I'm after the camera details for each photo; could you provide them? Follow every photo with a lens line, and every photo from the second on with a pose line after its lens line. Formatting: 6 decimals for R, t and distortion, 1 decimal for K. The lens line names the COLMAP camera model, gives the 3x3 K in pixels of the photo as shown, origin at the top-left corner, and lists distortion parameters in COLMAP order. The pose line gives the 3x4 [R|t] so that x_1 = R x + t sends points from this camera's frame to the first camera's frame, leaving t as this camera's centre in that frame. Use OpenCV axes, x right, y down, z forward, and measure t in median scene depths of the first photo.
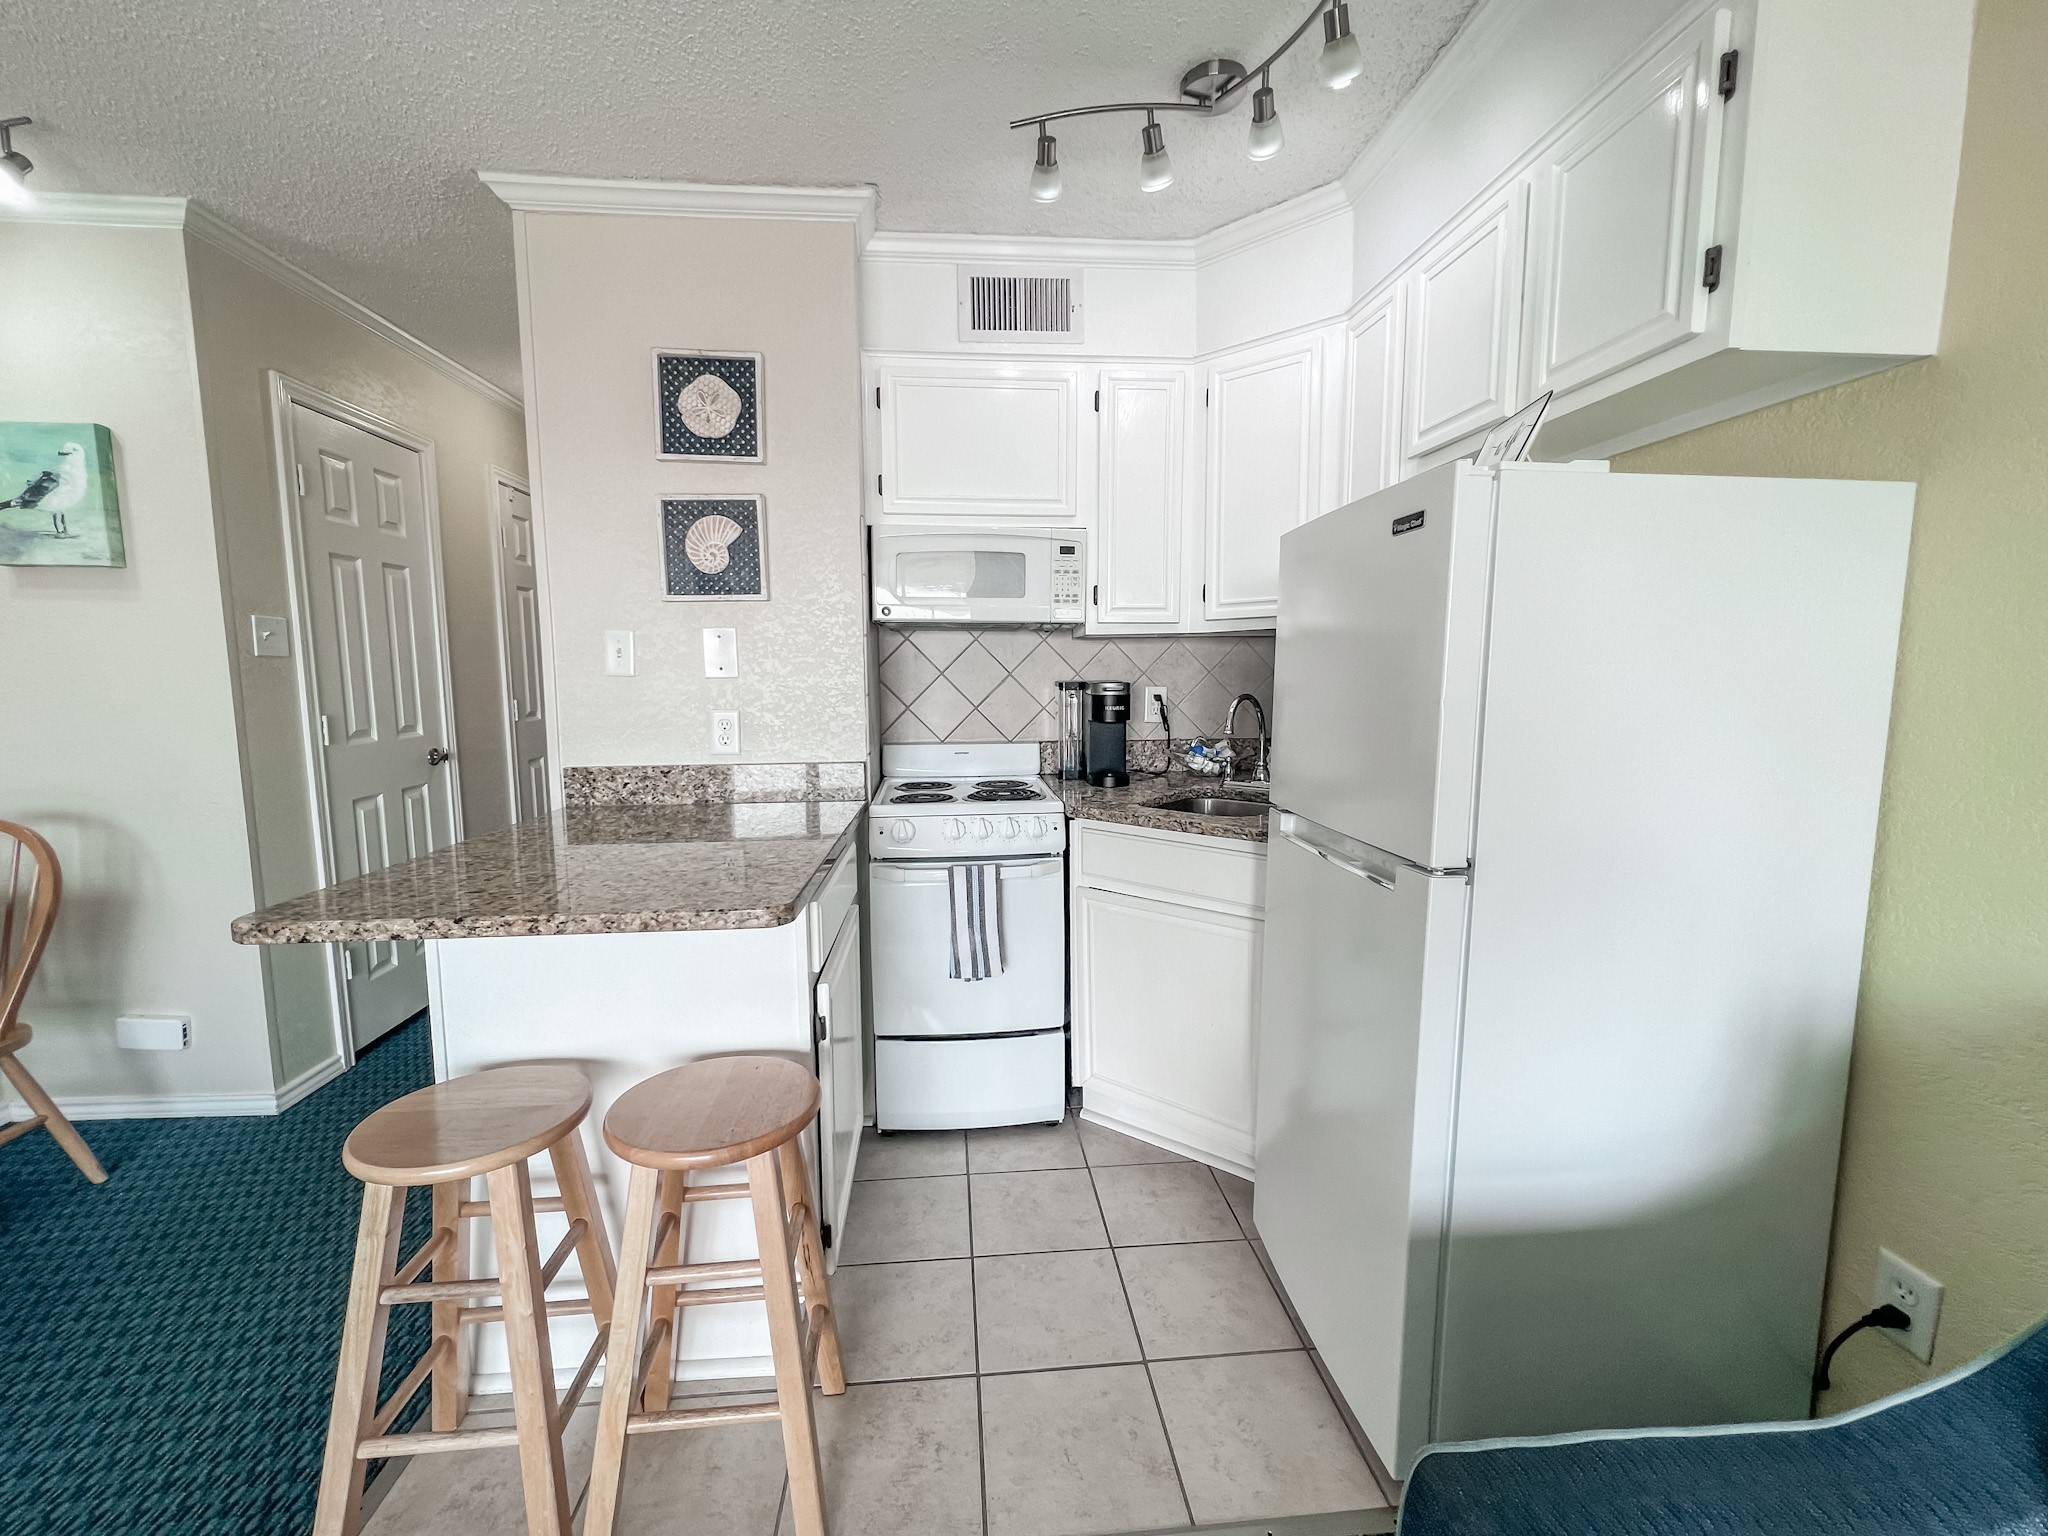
lens RADIAL K [[829.7, 0, 1022.0], [0, 829.7, 761.9], [0, 0, 1]] dist [-0.000486, -0.000092]
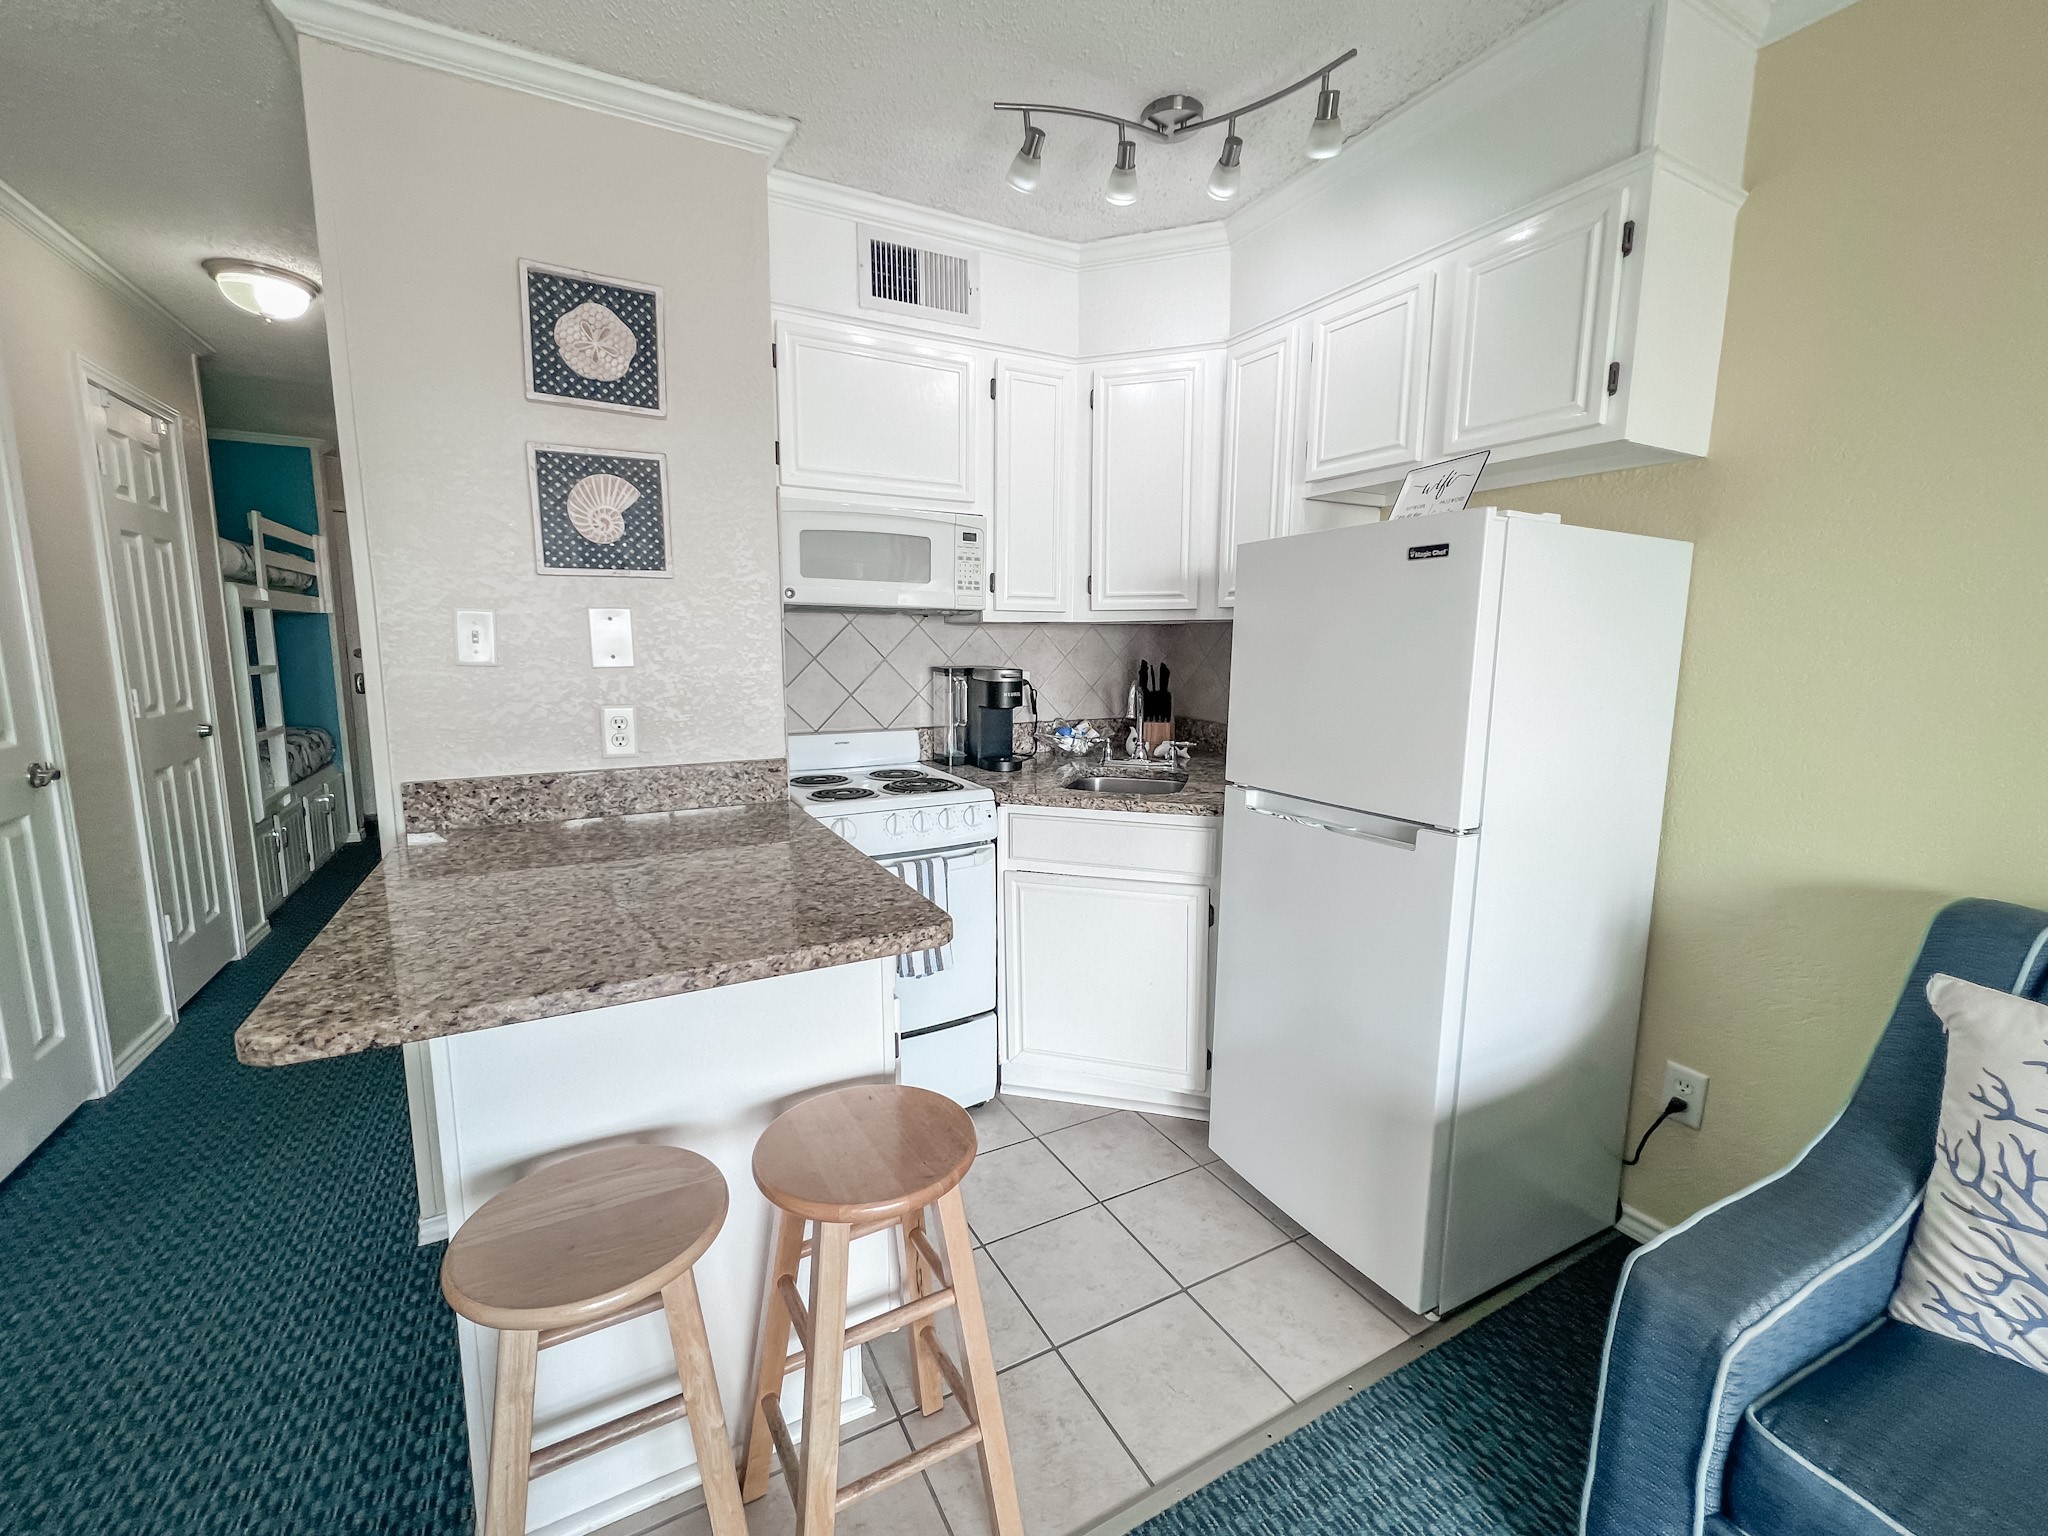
lens RADIAL K [[838.4, 0, 1020.2], [0, 838.4, 760.9], [0, 0, 1]] dist [-0.000467, 0.000107]
pose [[0.920008, -0.046081, 0.389181, -0.325273], [0.033576, 0.998680, 0.038876, -0.025905], [-0.390459, -0.022700, 0.920341, 0.047535]]
